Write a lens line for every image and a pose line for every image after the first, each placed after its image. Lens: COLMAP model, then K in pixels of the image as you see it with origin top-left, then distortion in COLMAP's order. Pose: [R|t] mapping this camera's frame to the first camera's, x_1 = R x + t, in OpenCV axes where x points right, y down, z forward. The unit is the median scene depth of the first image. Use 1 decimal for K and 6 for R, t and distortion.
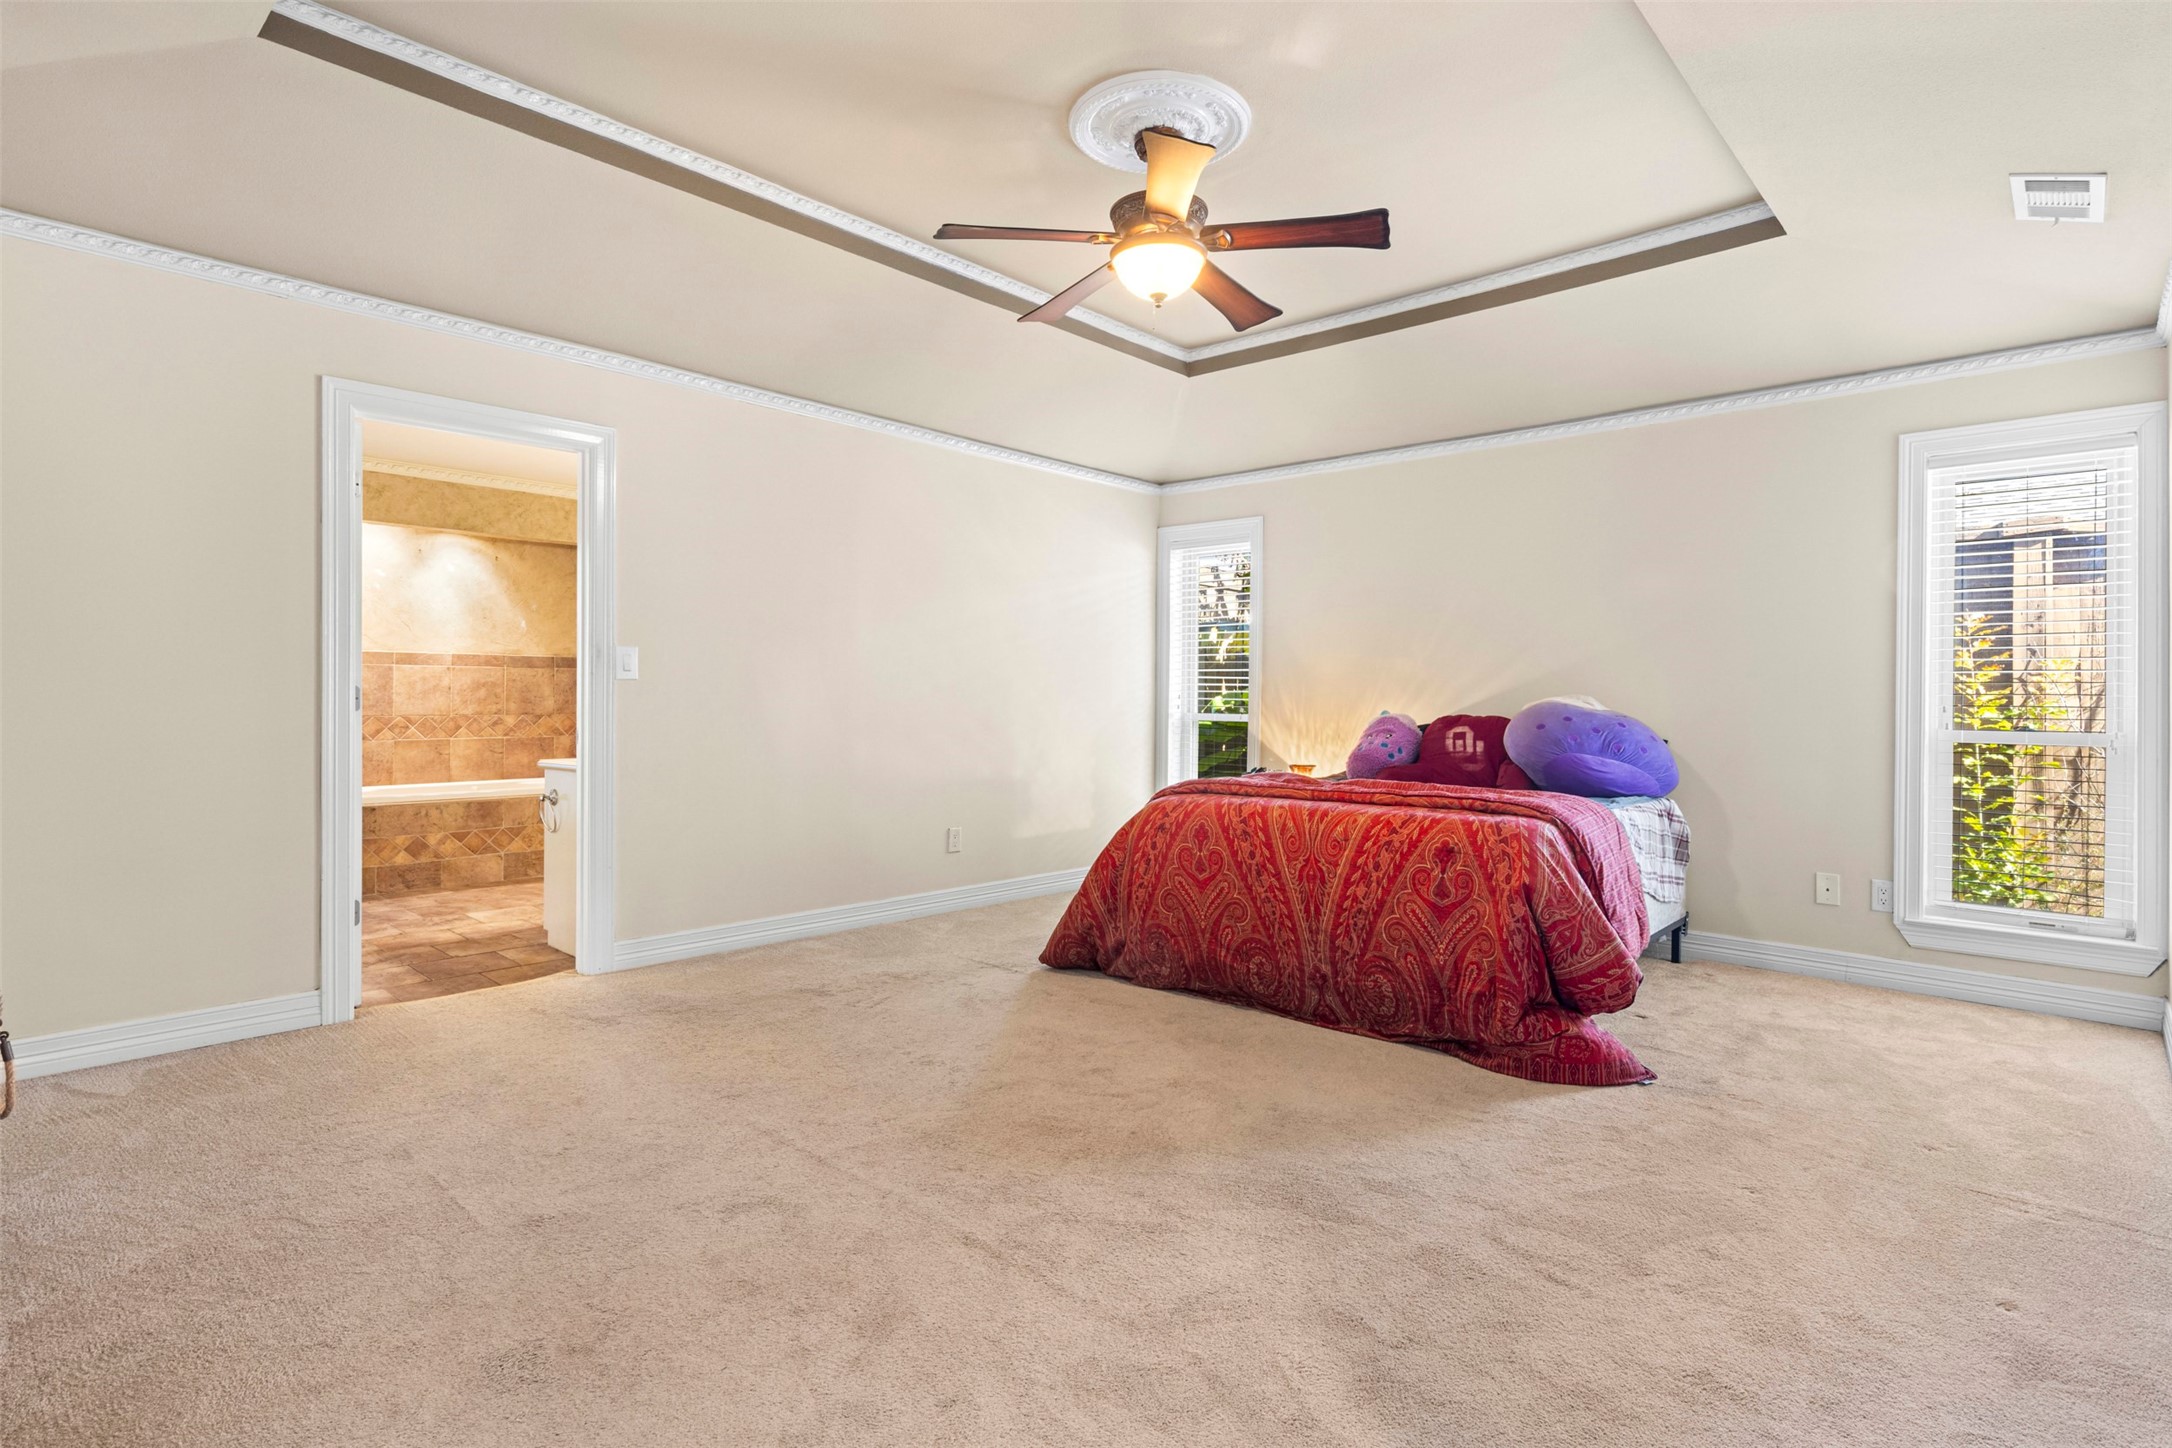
lens RADIAL K [[1087.0, 0, 1086.5], [0, 1087.0, 701.2], [0, 0, 1]] dist [-0.003904, -0.000759]
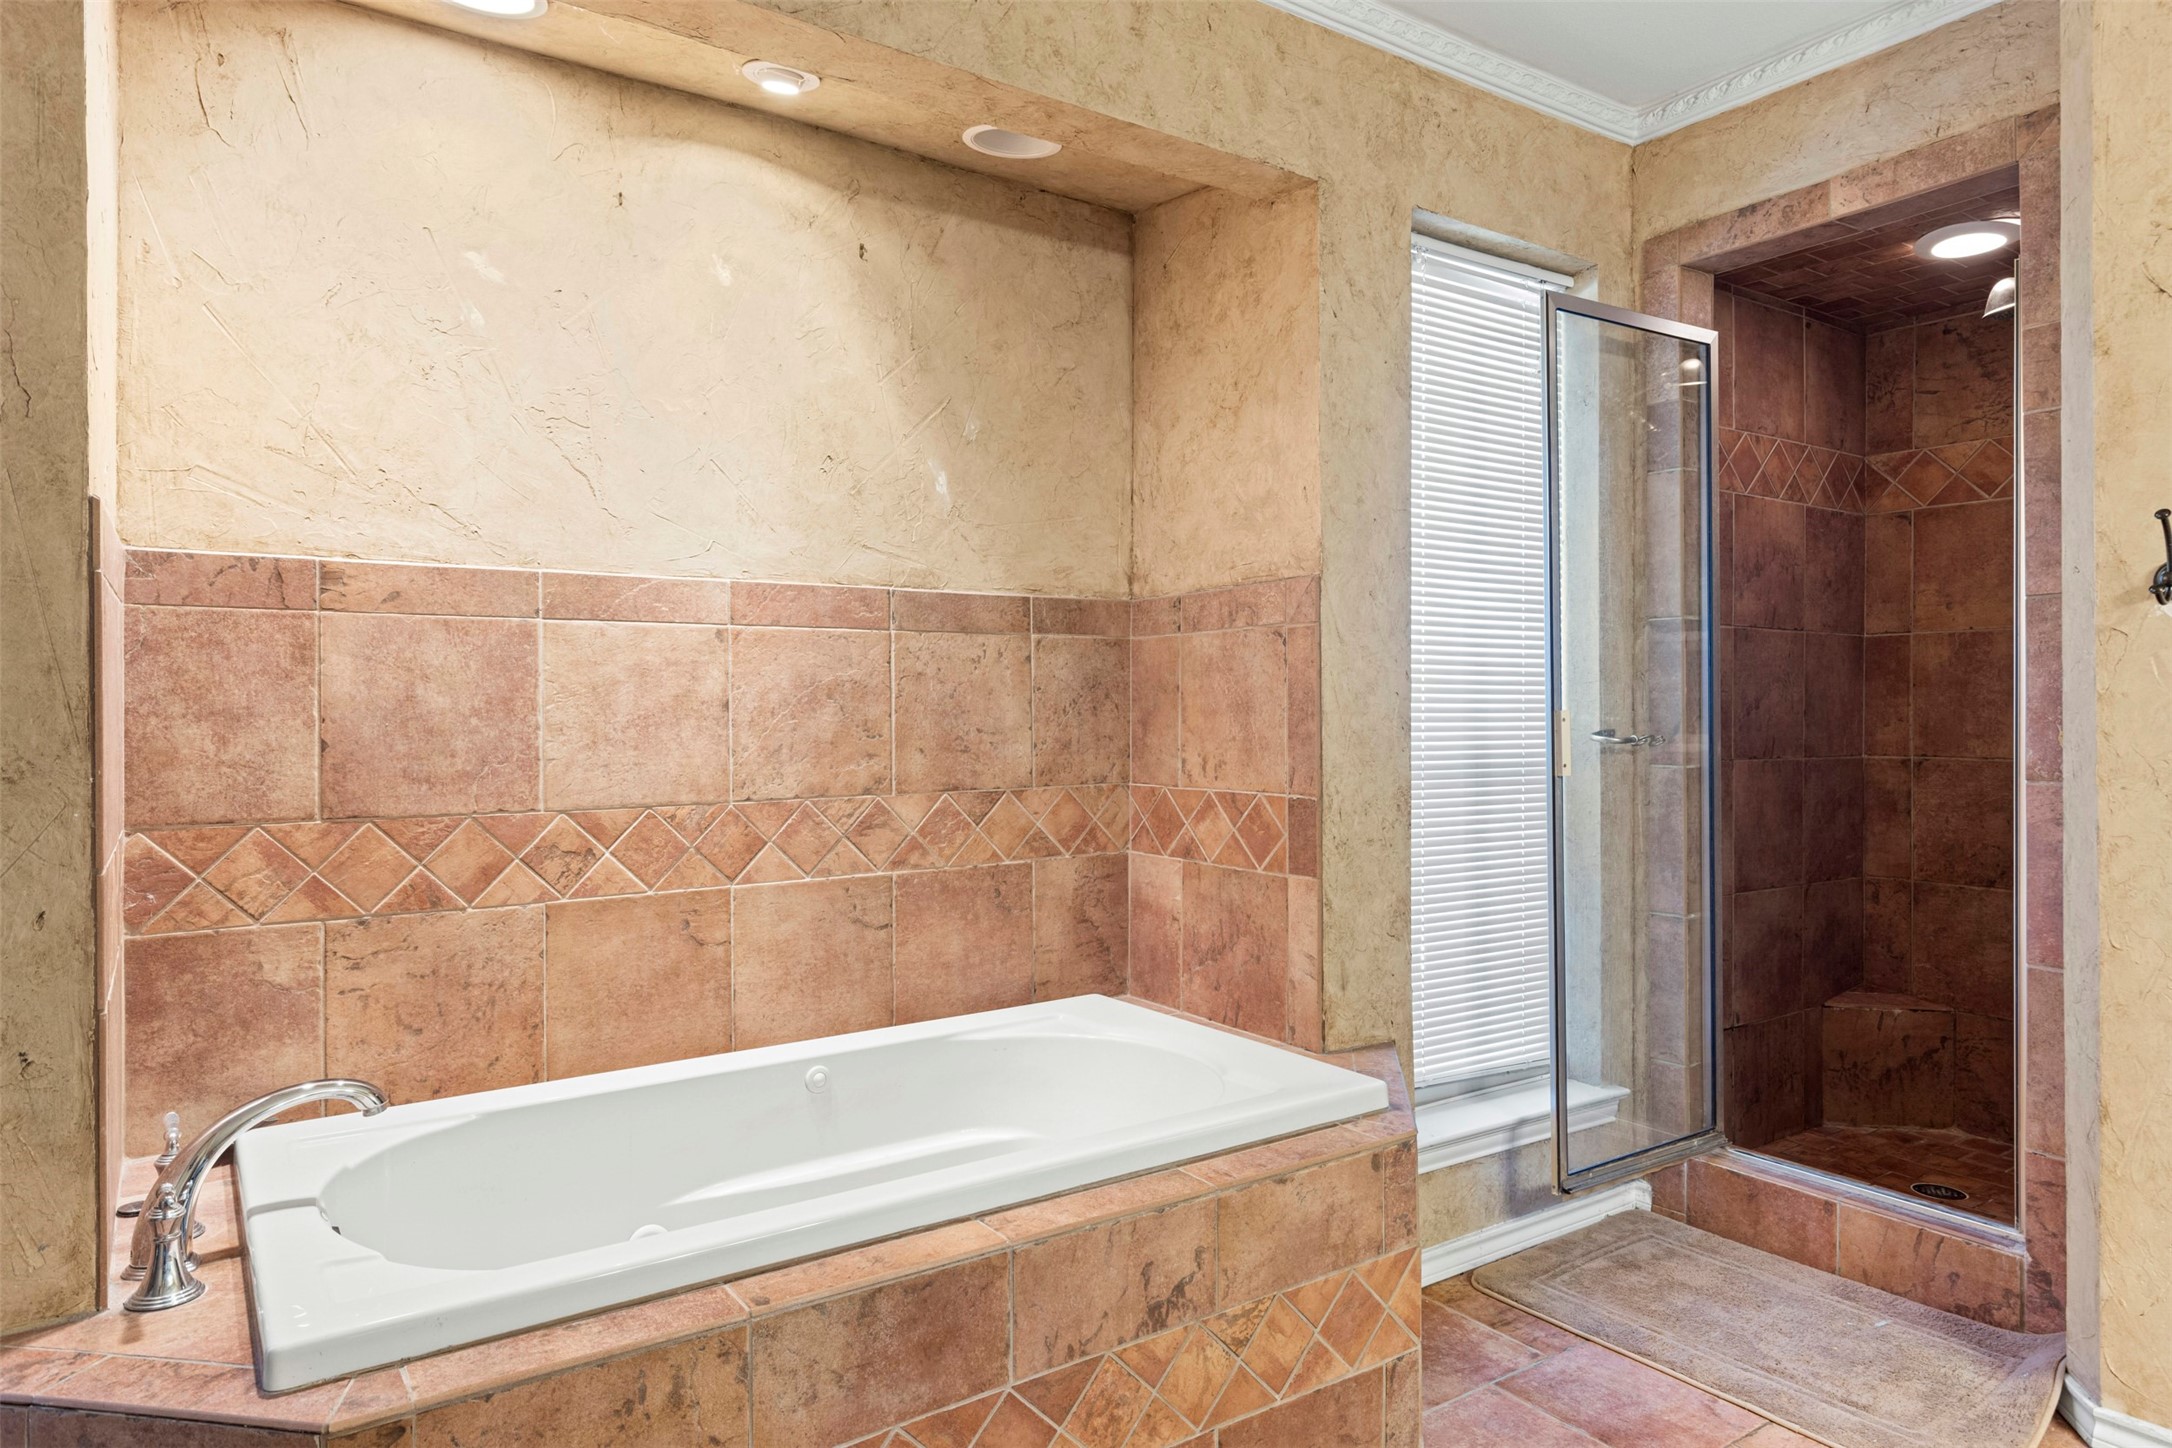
lens RADIAL K [[1367.9, 0, 1090.3], [0, 1367.9, 730.1], [0, 0, 1]] dist [0.003244, 0.000282]
pose [[0.975130, -0.009884, -0.221414, -1.120378], [0.012348, 0.999876, 0.009747, -0.021287], [0.221290, -0.012238, 0.975131, 1.819263]]
